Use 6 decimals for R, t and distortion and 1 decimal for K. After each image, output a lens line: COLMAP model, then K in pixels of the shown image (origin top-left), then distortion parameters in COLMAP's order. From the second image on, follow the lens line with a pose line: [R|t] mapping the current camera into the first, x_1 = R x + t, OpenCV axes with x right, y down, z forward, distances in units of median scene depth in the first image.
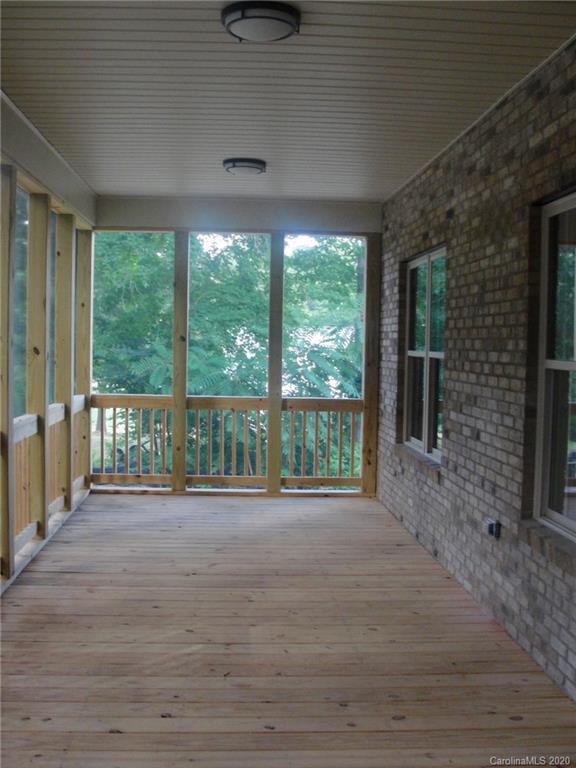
lens RADIAL K [[874.2, 0, 238.9], [0, 874.2, 379.6], [0, 0, 1]] dist [-0.137316, 0.000000]
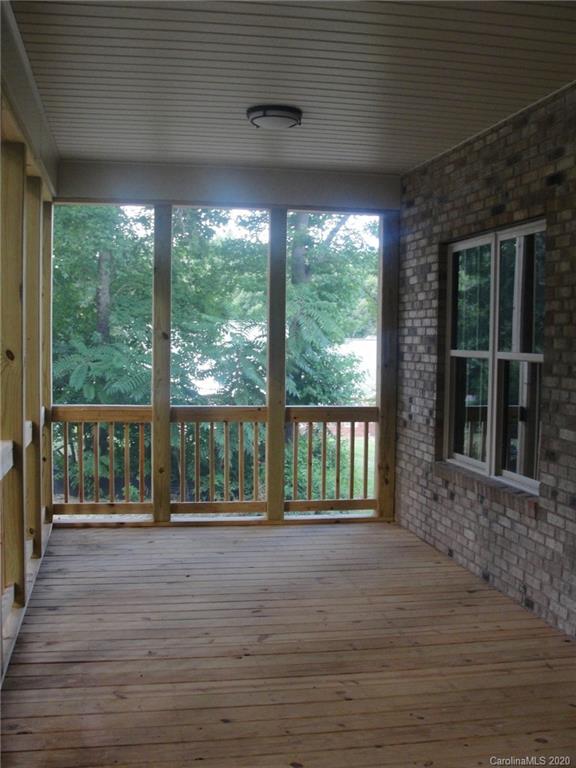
lens RADIAL K [[874.2, 0, 246.8], [0, 874.2, 382.0], [0, 0, 1]] dist [-0.137316, 0.000000]
pose [[0.991013, -0.011361, 0.133283, -0.123056], [0.010050, 0.999894, 0.010505, -0.014760], [-0.133388, -0.009071, 0.991022, 0.226113]]
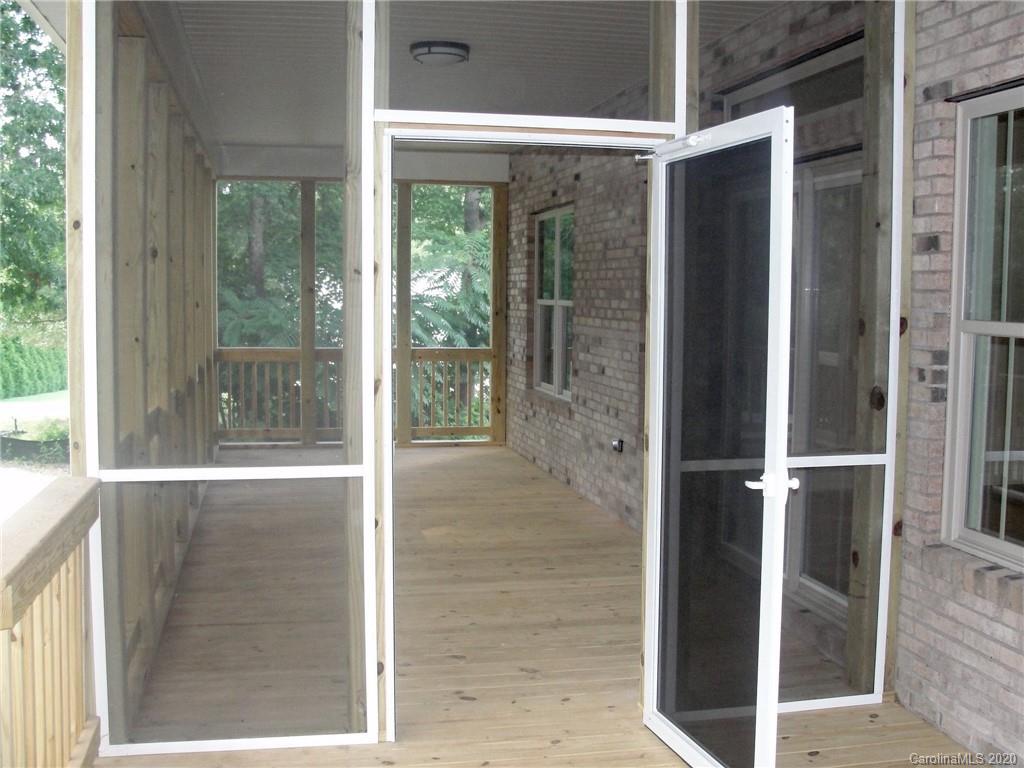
lens RADIAL K [[1165.5, 0, 465.1], [0, 1165.5, 376.7], [0, 0, 1]] dist [-0.137316, 0.000000]
pose [[0.988833, -0.019625, 0.147729, -0.110036], [0.014799, 0.999323, 0.033693, 0.012323], [-0.148290, -0.031131, 0.988454, -0.411843]]
